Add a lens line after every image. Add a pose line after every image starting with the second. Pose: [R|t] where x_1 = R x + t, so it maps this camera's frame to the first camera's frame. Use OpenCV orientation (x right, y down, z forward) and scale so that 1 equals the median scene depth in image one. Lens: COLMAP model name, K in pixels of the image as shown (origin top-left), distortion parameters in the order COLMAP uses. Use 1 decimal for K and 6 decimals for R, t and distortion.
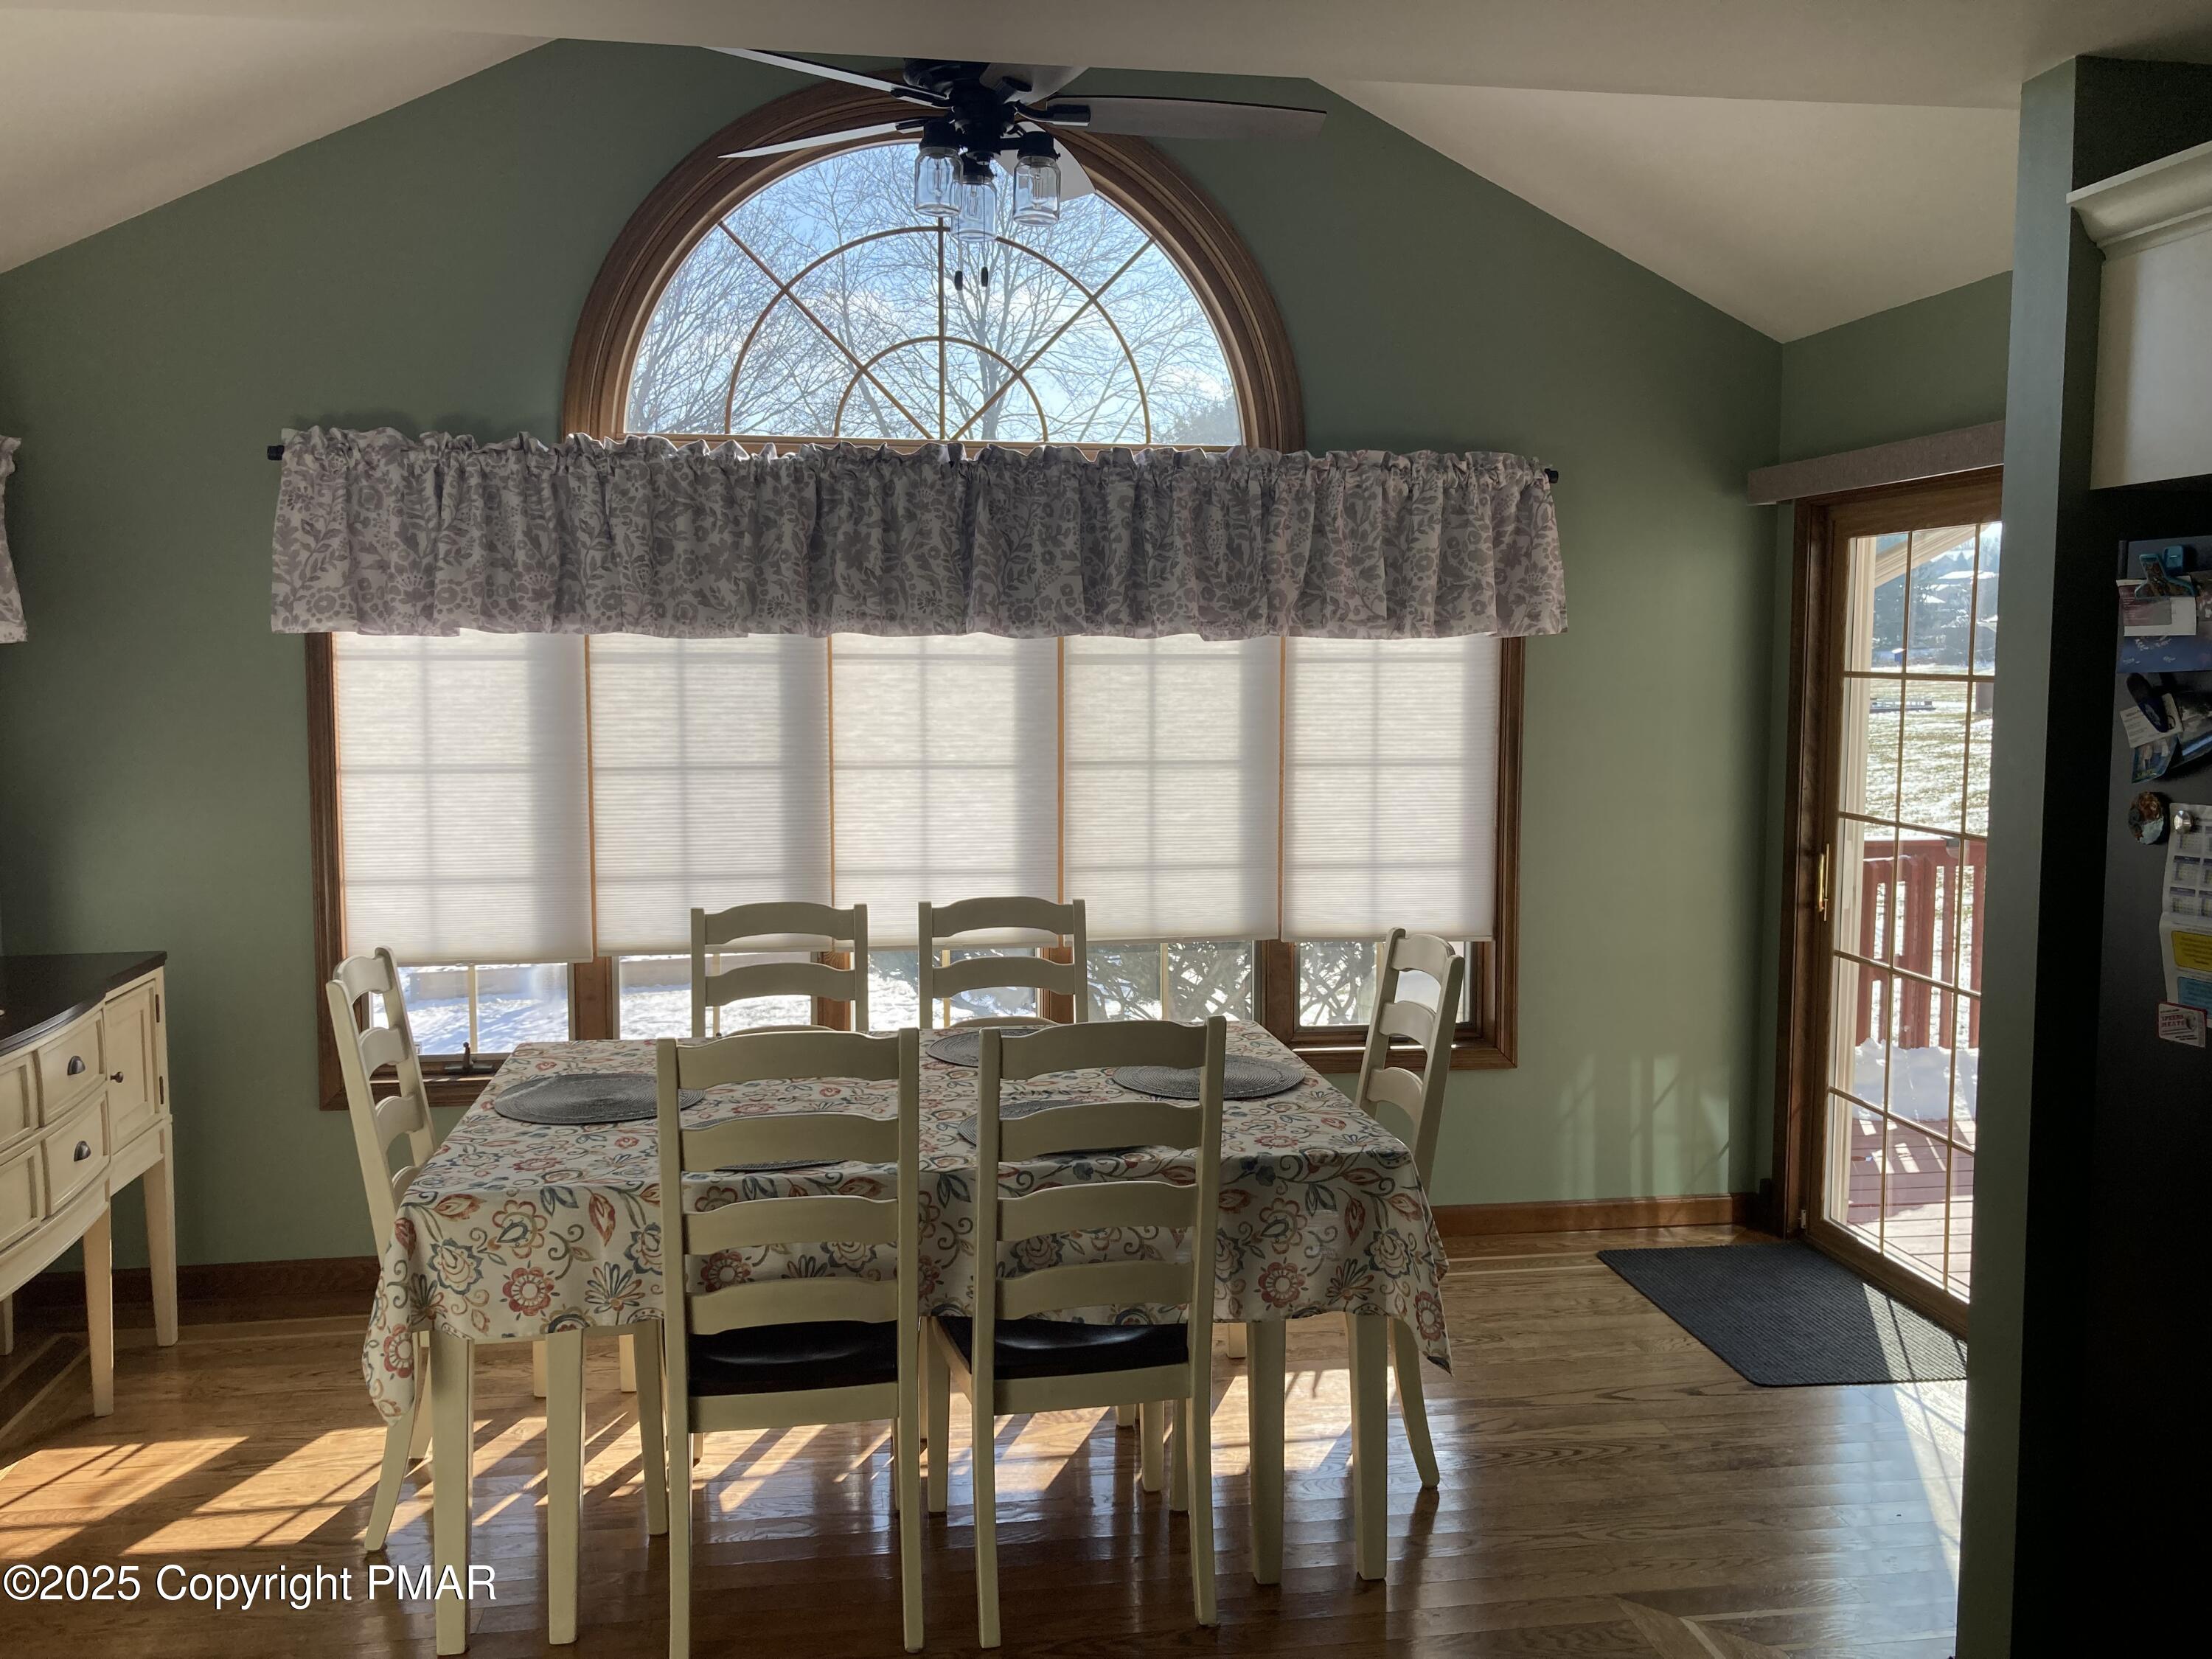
lens RADIAL K [[1795.9, 0, 1095.6], [0, 1795.9, 825.7], [0, 0, 1]] dist [0.051490, -0.060122]
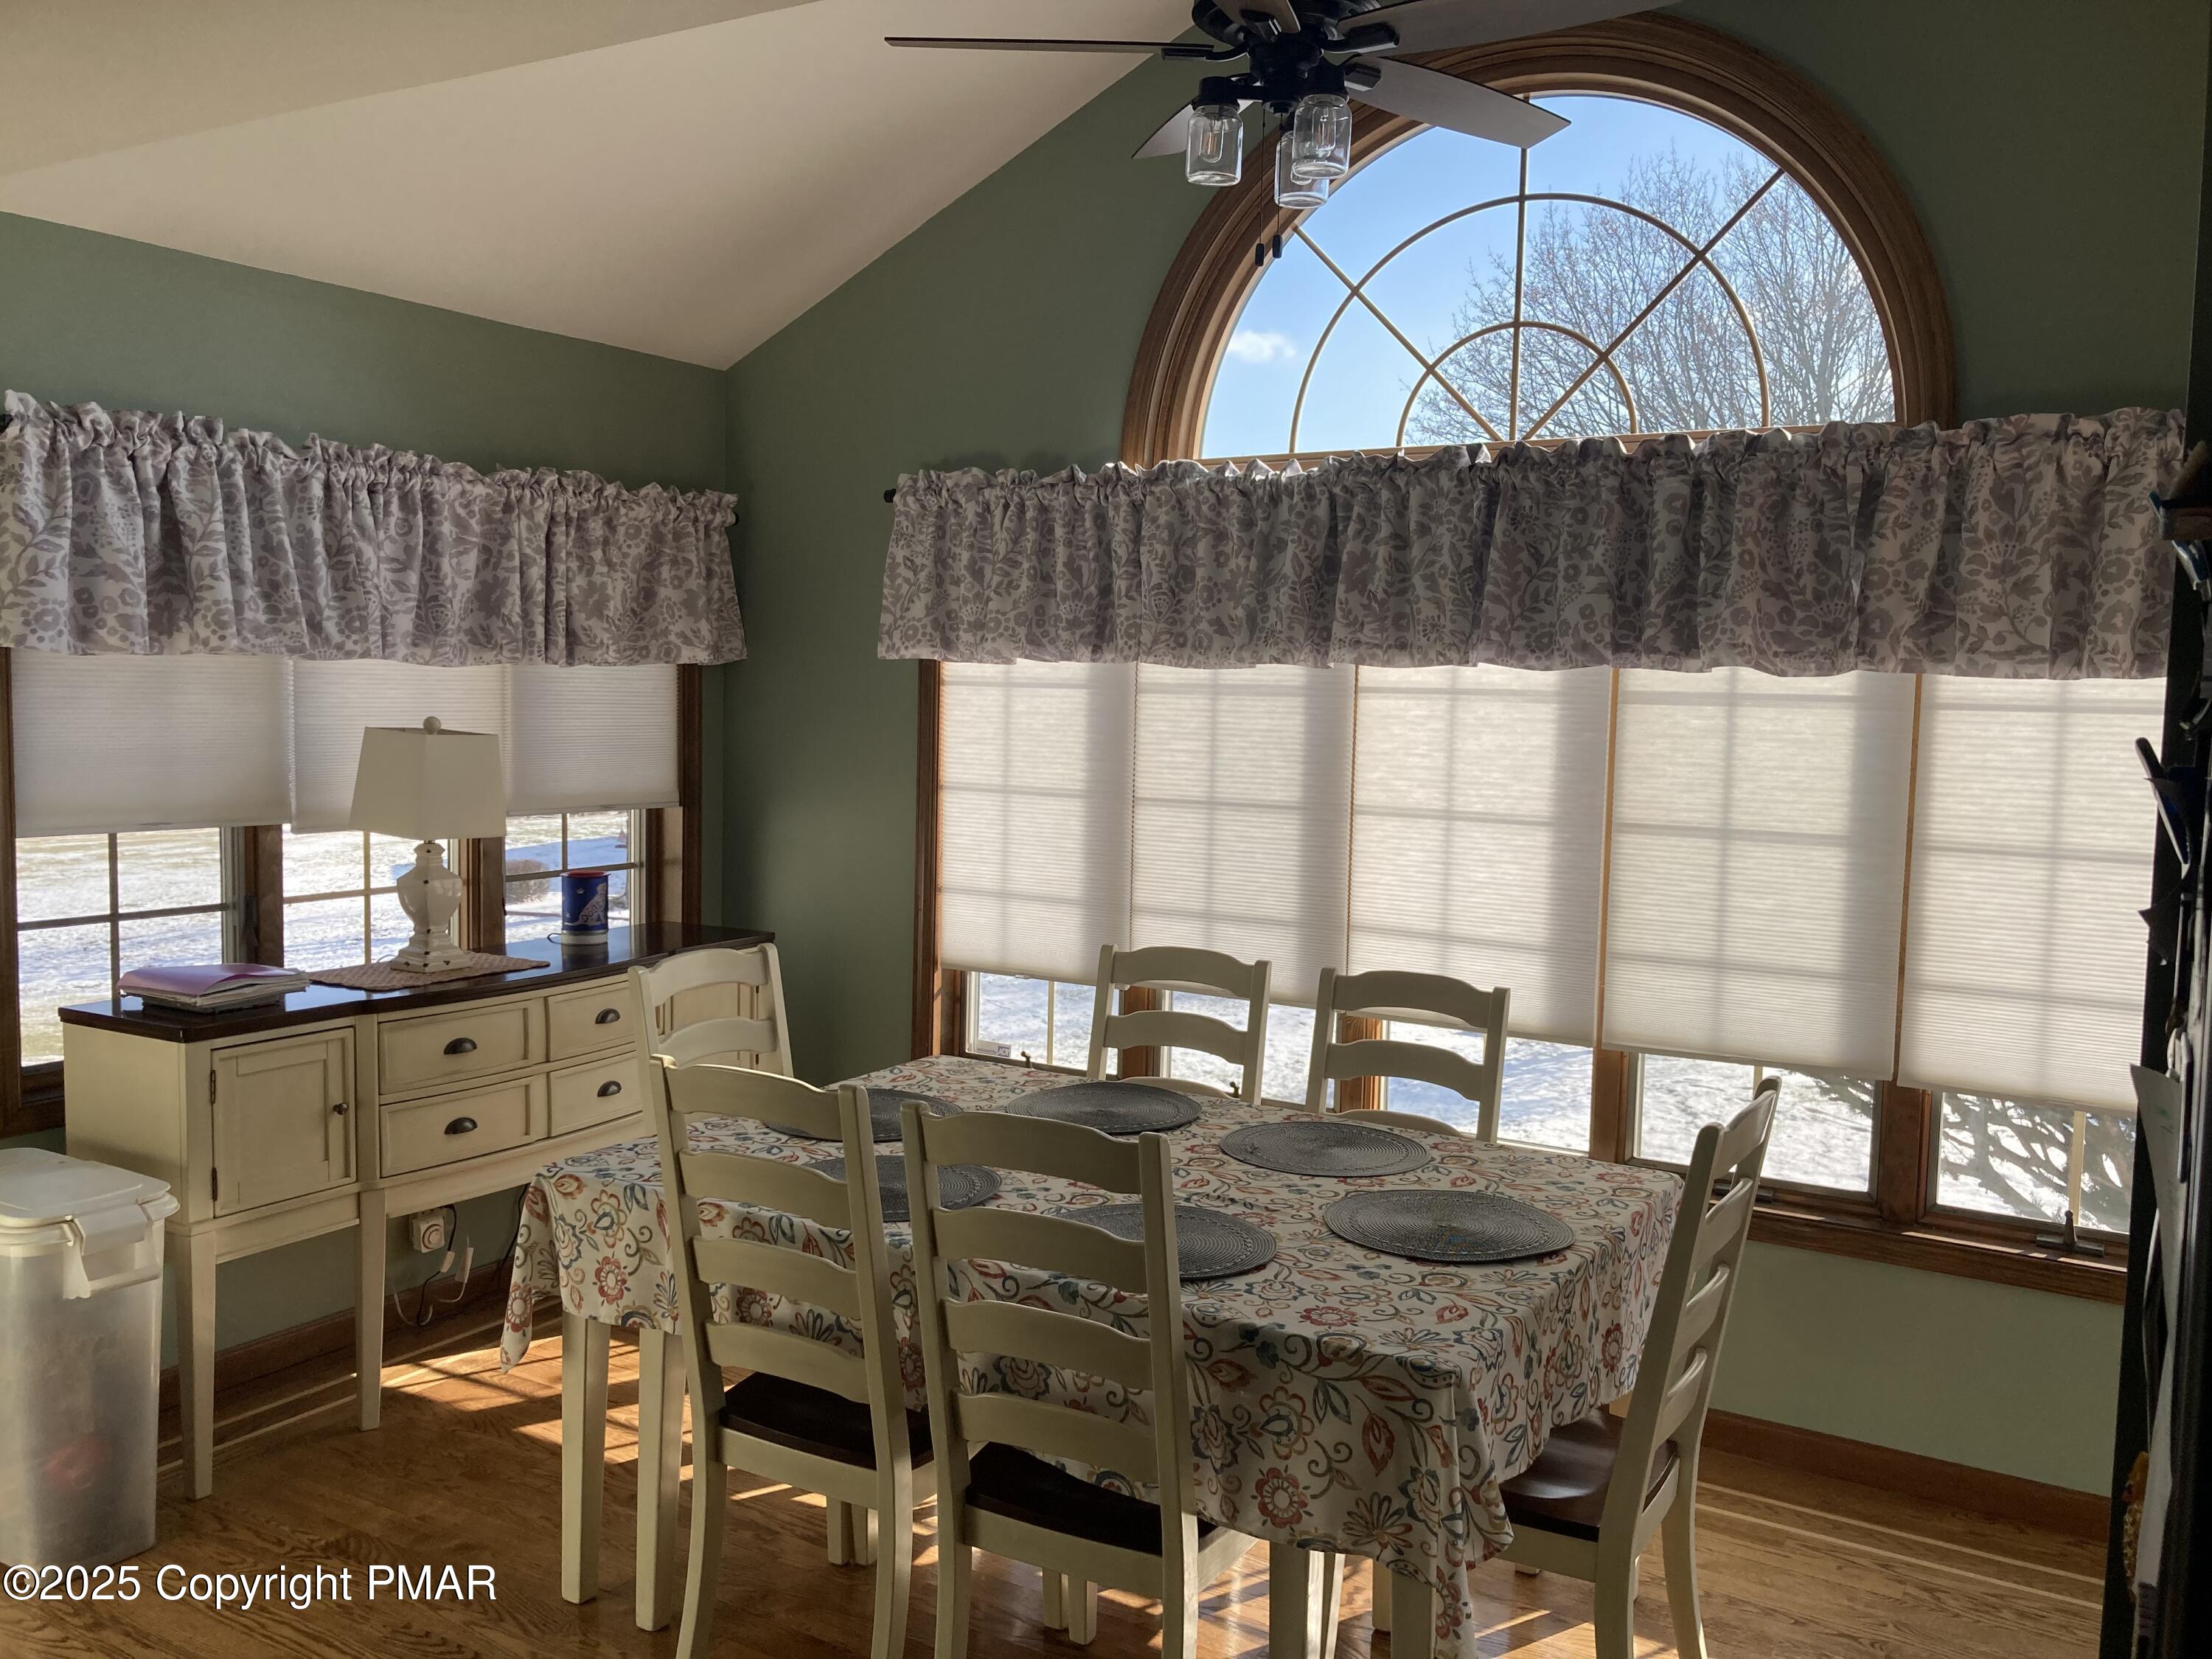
lens RADIAL K [[1795.9, 0, 1096.2], [0, 1795.9, 847.7], [0, 0, 1]] dist [0.051490, -0.060122]
pose [[0.768267, 0.074868, -0.635736, 0.343093], [-0.080870, 0.996531, 0.019629, -0.022357], [0.635001, 0.036332, 0.771657, 0.225288]]
